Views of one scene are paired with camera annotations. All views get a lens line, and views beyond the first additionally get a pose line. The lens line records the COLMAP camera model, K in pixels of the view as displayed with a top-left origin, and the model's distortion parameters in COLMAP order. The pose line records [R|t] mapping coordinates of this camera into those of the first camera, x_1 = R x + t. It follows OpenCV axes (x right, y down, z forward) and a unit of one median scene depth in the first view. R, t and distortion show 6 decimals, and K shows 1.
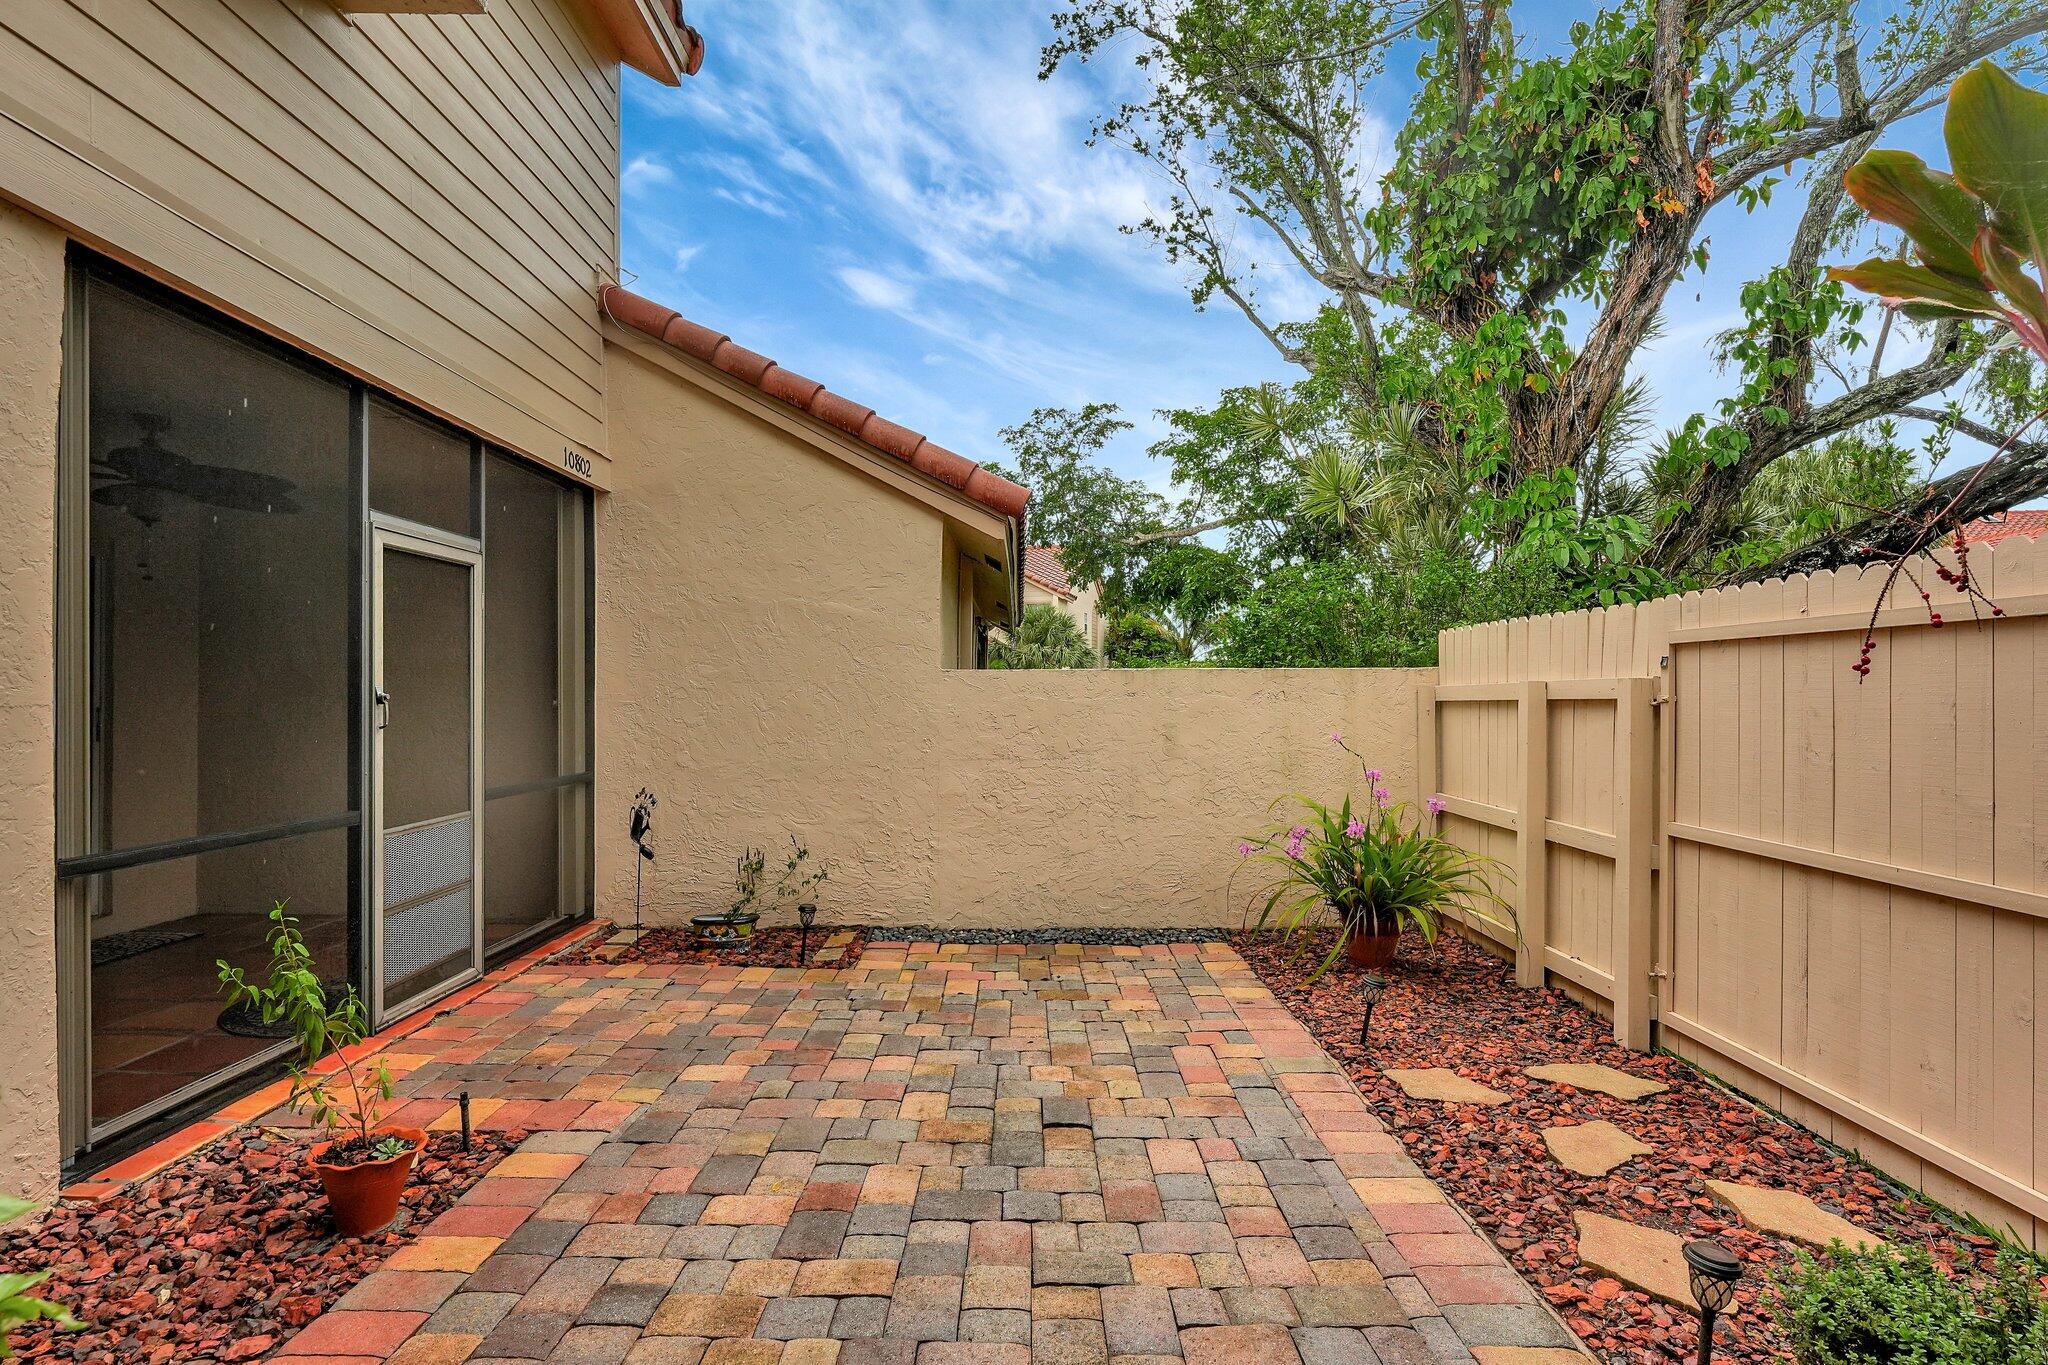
lens RADIAL K [[998.8, 0, 1024.0], [0, 998.8, 682.5], [0, 0, 1]] dist [-0.003174, -0.000645]
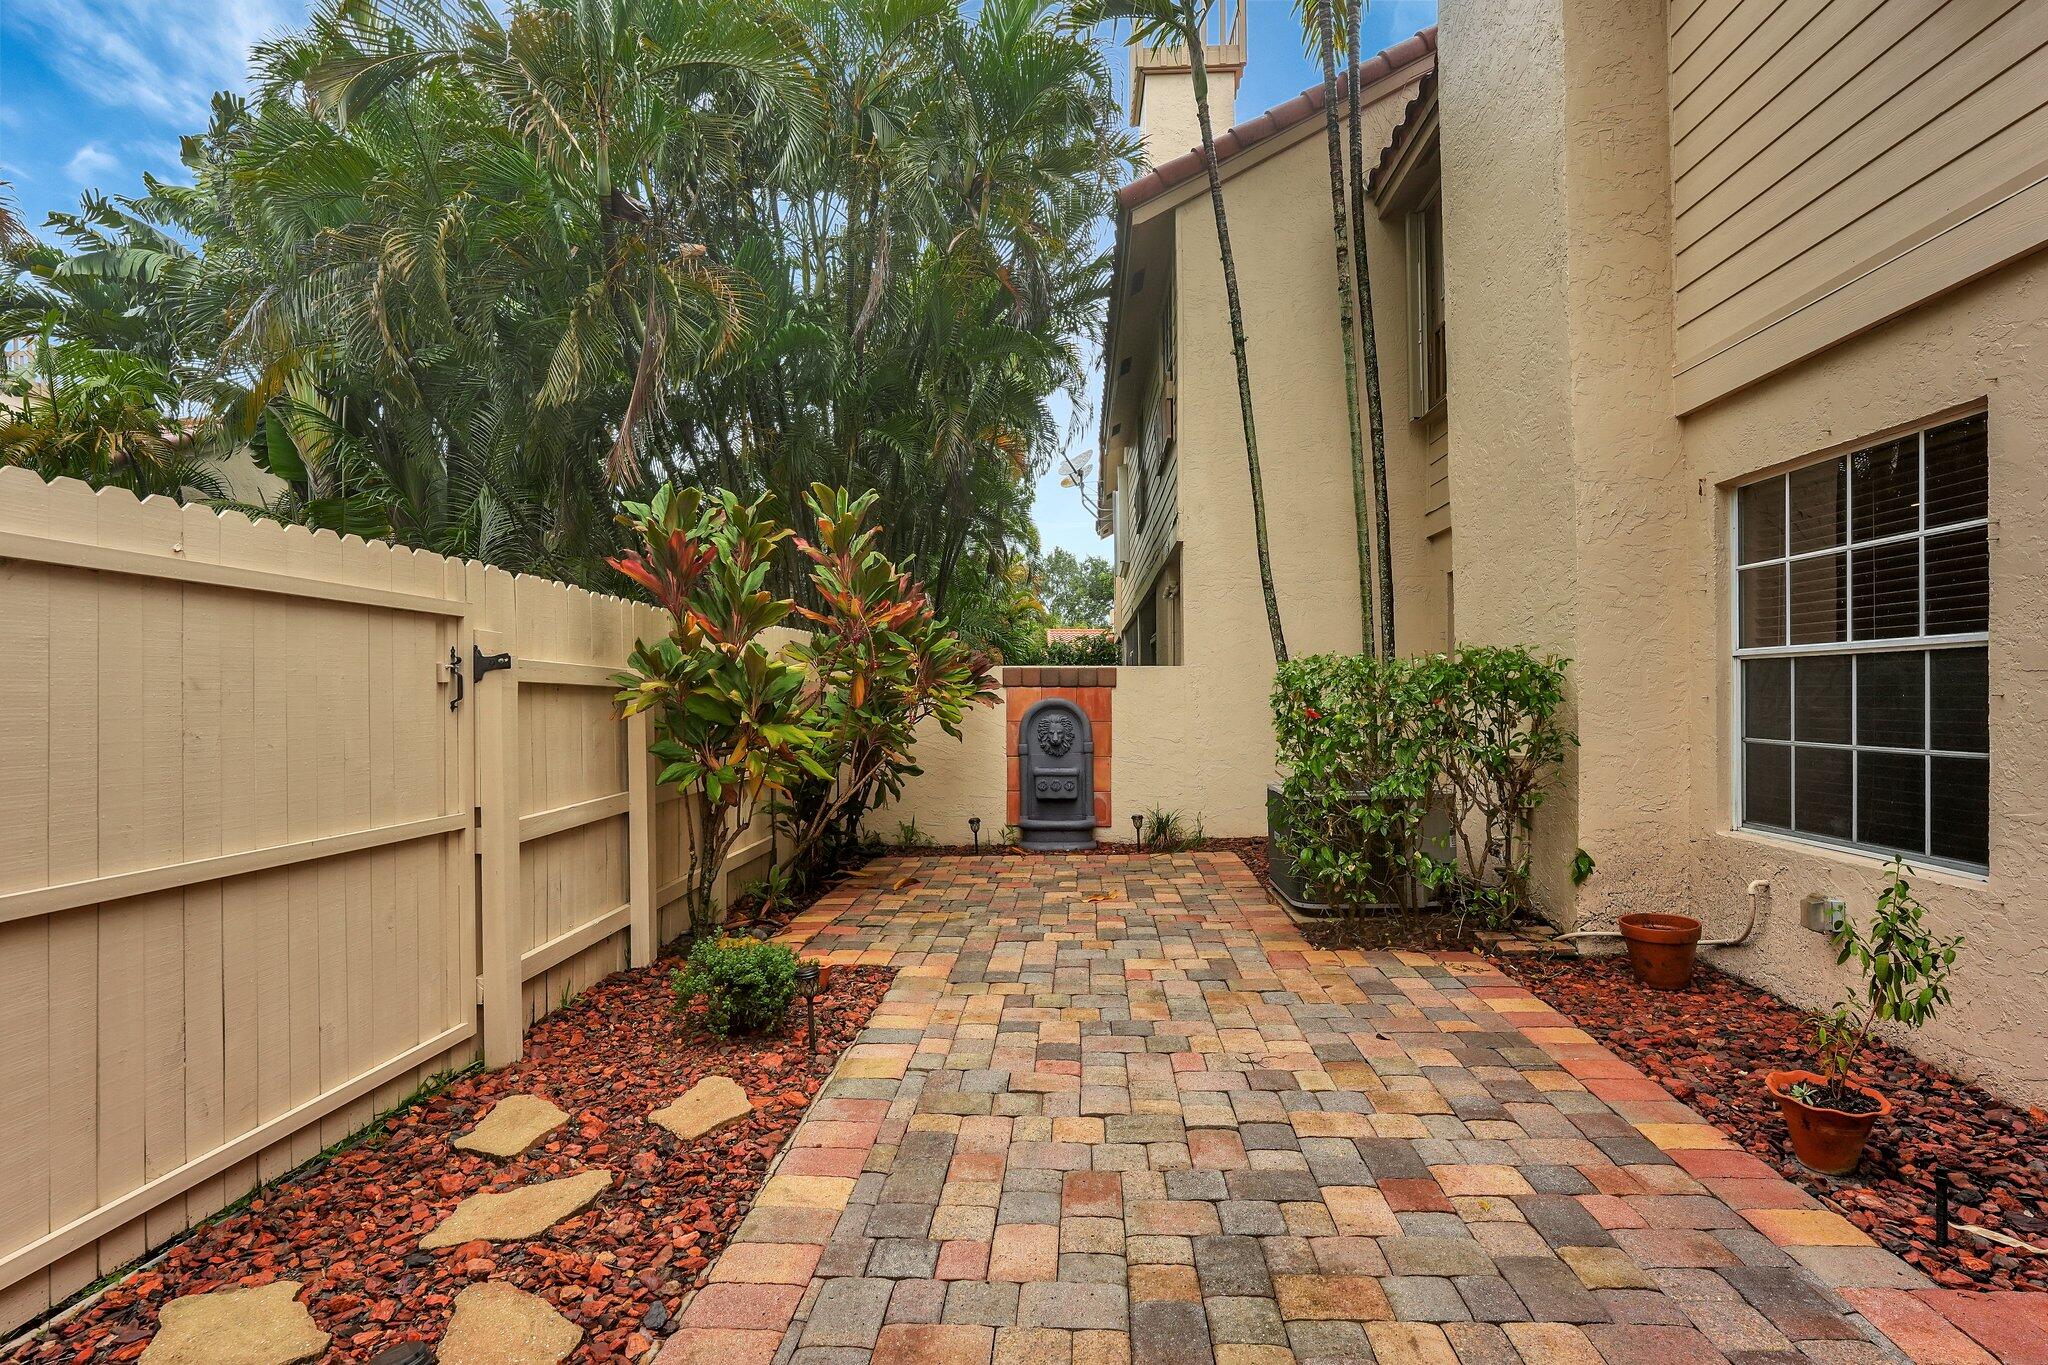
lens RADIAL K [[980.9, 0, 1024.0], [0, 980.9, 682.5], [0, 0, 1]] dist [-0.001845, -0.001369]
pose [[-0.997850, 0.003325, 0.065458, 0.059564], [0.001440, 0.999583, -0.028825, 0.031930], [-0.065526, -0.028668, -0.997439, 1.059849]]
